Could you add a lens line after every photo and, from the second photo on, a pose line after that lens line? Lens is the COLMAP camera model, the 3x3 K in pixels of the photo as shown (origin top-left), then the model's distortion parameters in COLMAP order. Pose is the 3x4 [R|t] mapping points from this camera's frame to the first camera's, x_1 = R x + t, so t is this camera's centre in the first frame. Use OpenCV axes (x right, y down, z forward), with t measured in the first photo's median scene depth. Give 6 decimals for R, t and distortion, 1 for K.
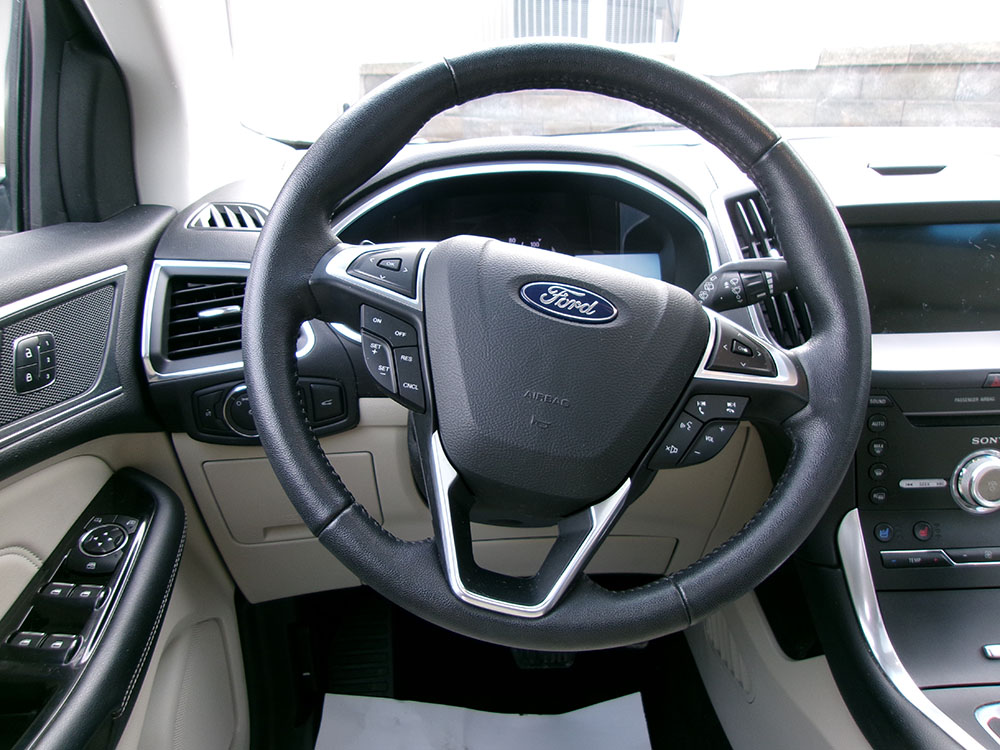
lens RADIAL K [[767.3, 0, 495.7], [0, 767.3, 378.1], [0, 0, 1]] dist [-0.033239, 0.055663]
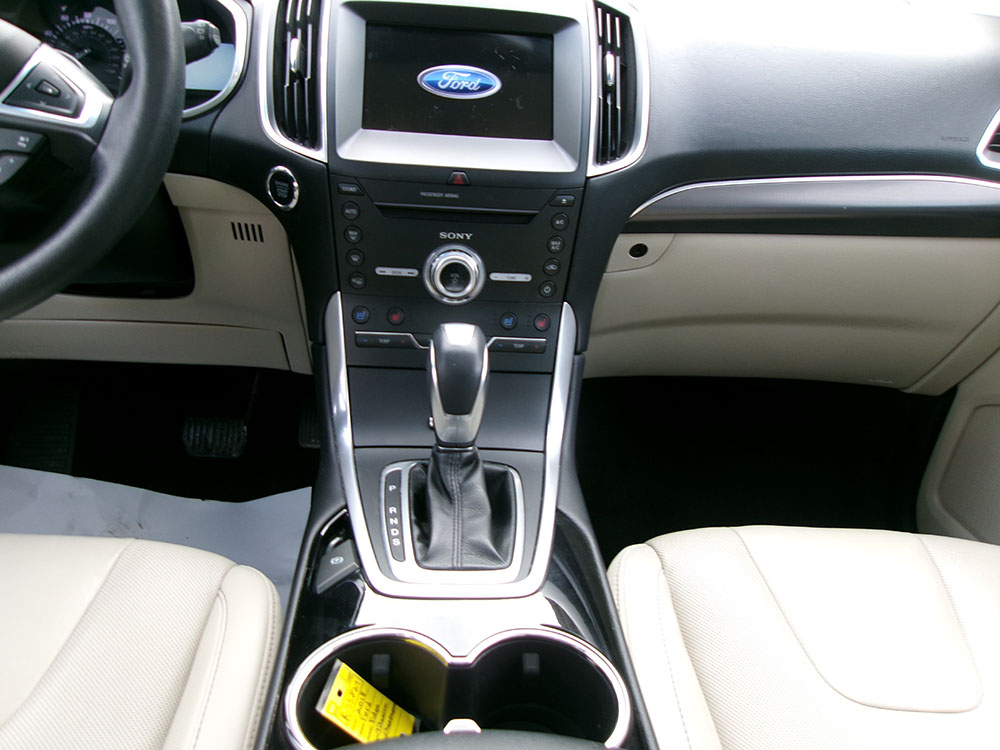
lens RADIAL K [[767.3, 0, 495.7], [0, 767.3, 378.1], [0, 0, 1]] dist [-0.033239, 0.055663]
pose [[0.995470, 0.070679, 0.063589, 0.643855], [-0.080654, 0.981926, 0.171222, 0.088578], [-0.050338, -0.175575, 0.983178, -0.105411]]
